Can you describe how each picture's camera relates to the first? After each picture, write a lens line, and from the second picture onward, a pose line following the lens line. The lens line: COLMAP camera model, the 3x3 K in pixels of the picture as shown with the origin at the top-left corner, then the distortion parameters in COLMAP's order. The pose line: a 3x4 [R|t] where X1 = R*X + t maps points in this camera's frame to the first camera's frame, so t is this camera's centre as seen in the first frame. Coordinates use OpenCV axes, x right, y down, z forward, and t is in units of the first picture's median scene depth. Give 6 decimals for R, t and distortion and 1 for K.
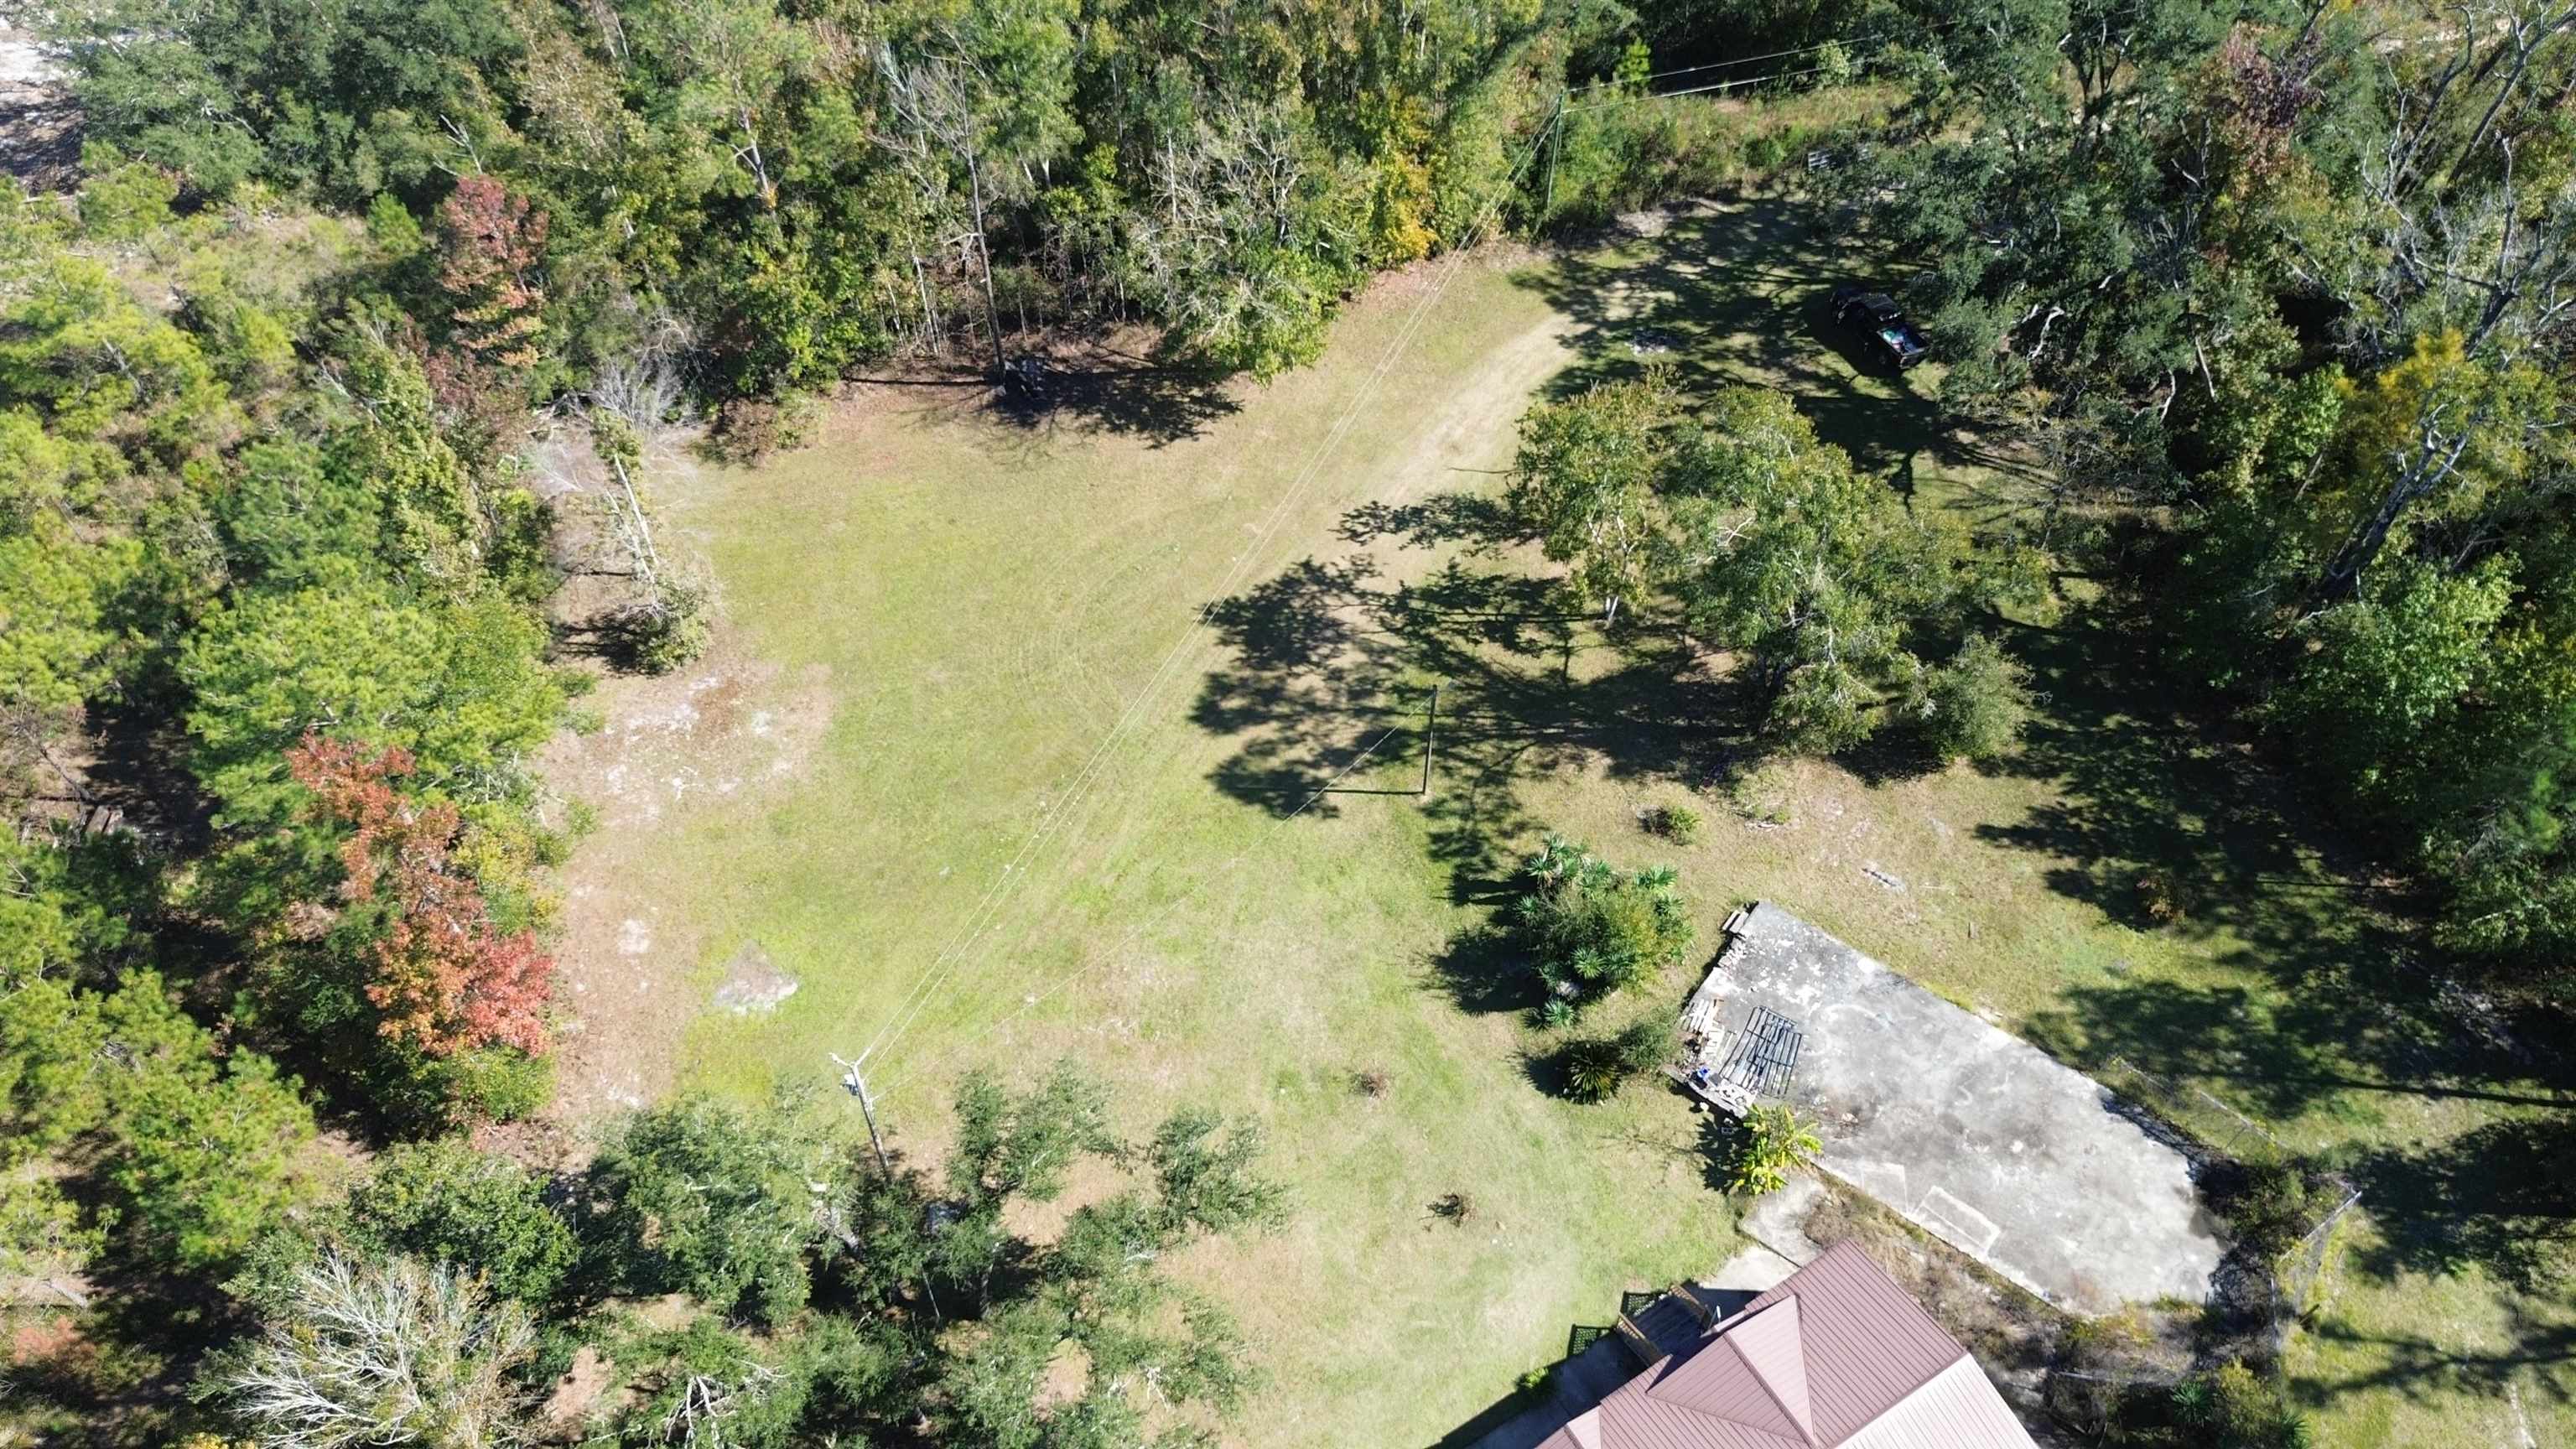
lens RADIAL K [[1788.0, 0, 1288.0], [0, 1788.0, 724.5], [0, 0, 1]] dist [0.161692, -0.220223]
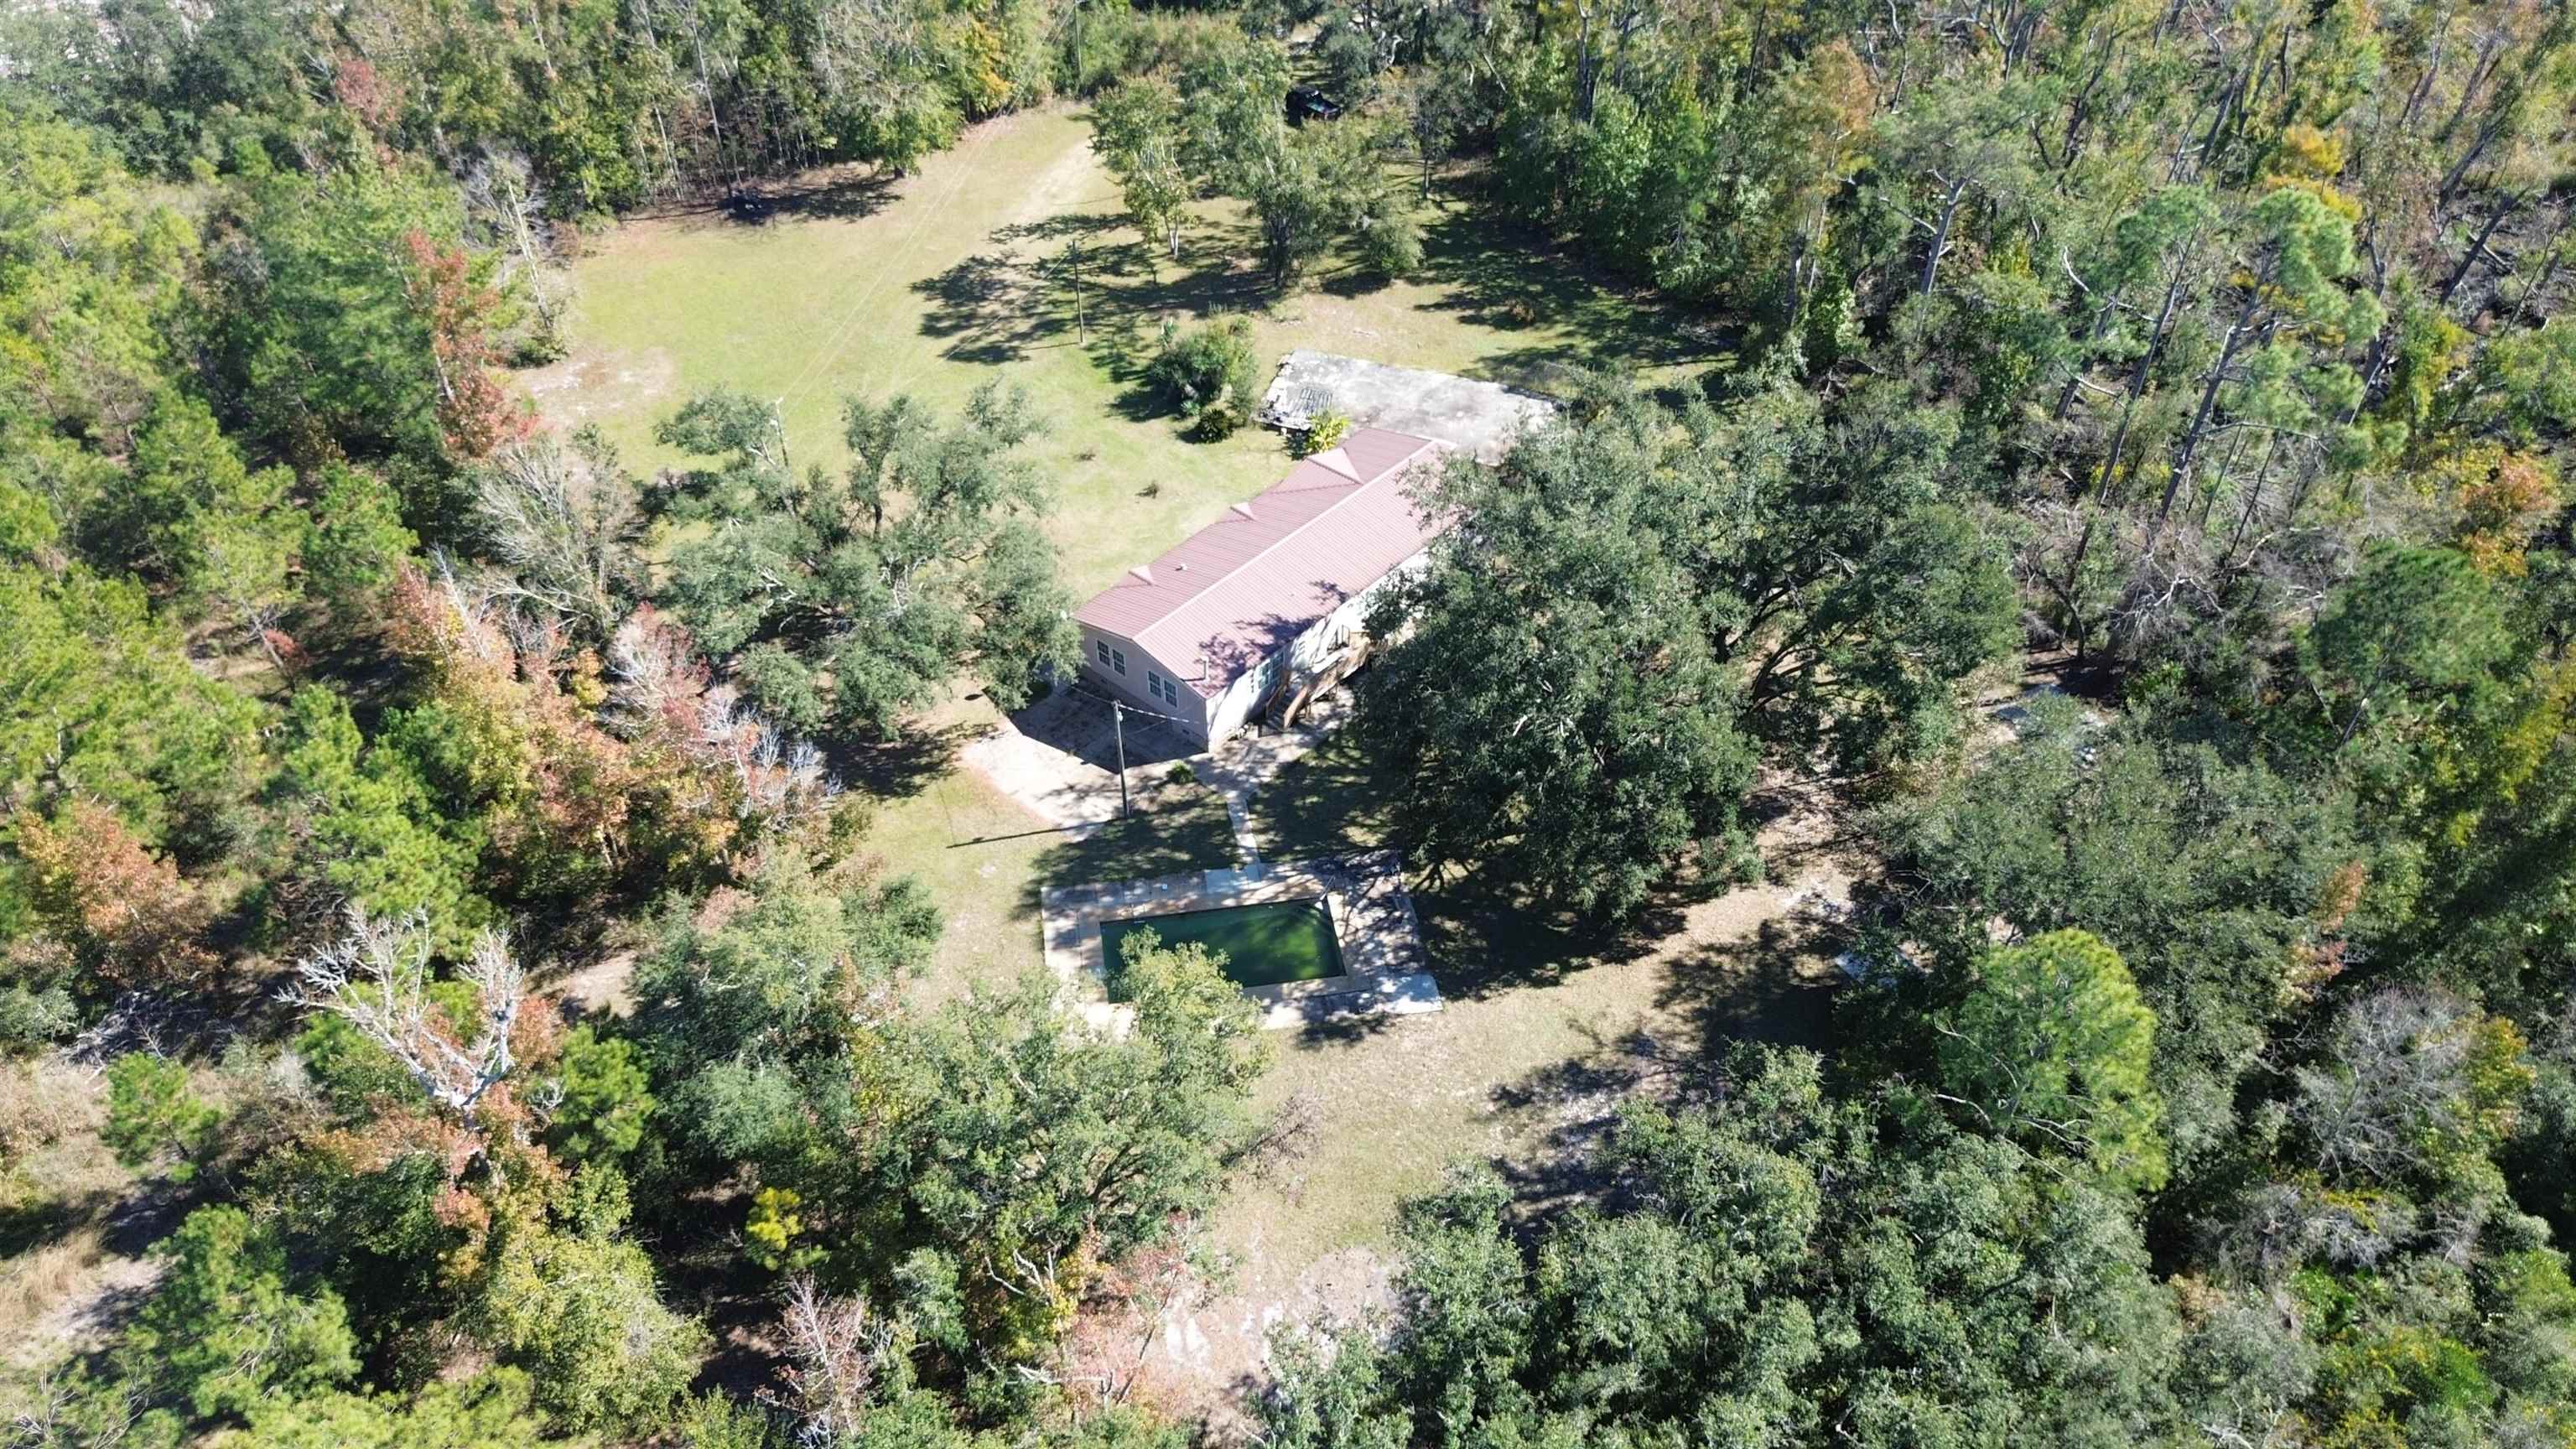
lens RADIAL K [[1843.8, 0, 1288.0], [0, 1843.8, 724.5], [0, 0, 1]] dist [0.061825, -0.002763]
pose [[0.957134, -0.196309, 0.212972, -0.151605], [0.229839, 0.962214, -0.146010, 0.601474], [-0.176262, 0.188700, 0.966087, -0.489946]]
